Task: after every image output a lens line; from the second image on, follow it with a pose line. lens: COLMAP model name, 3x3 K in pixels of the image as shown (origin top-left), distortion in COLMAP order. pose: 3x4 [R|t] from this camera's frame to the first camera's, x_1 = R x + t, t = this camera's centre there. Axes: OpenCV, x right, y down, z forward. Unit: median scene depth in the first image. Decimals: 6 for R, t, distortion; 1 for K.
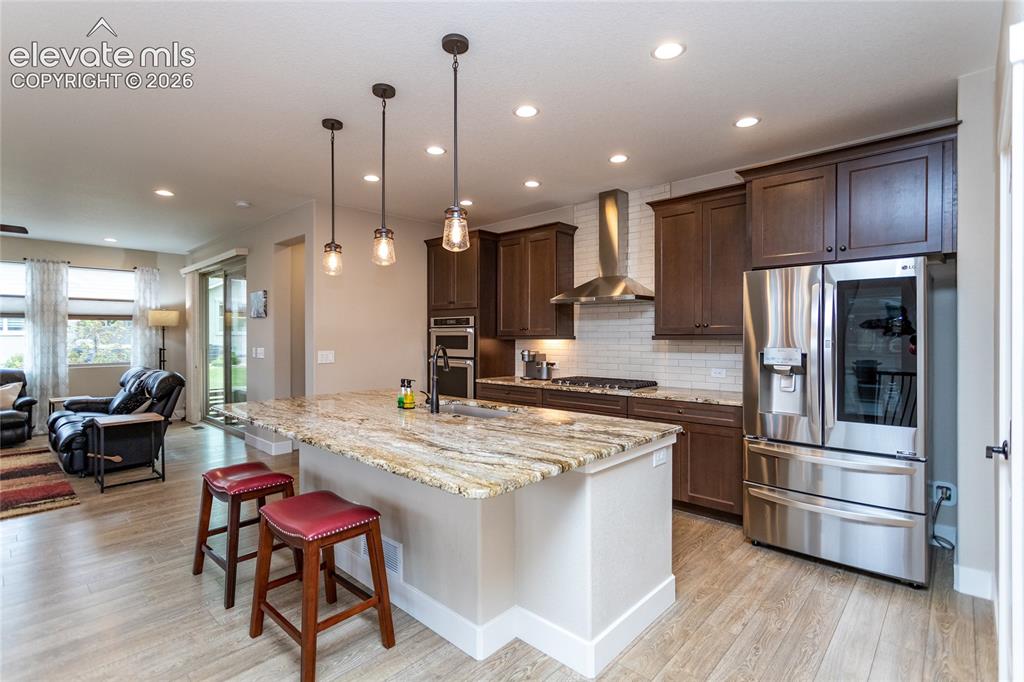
lens RADIAL K [[481.4, 0, 511.6], [0, 481.4, 337.0], [0, 0, 1]] dist [-0.001957, -0.000452]
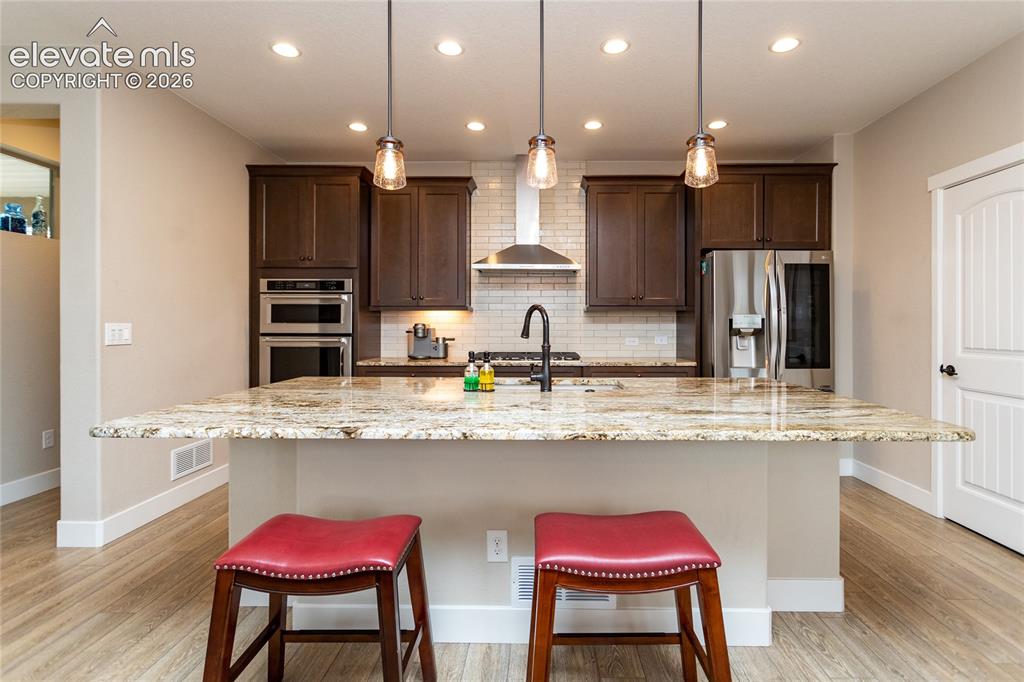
lens RADIAL K [[496.3, 0, 515.5], [0, 496.3, 330.8], [0, 0, 1]] dist [-0.001660, -0.000036]
pose [[0.749337, -0.005593, 0.662165, -0.424181], [-0.002816, 0.999928, 0.011633, 0.029975], [-0.662182, -0.010582, 0.749268, 0.253257]]
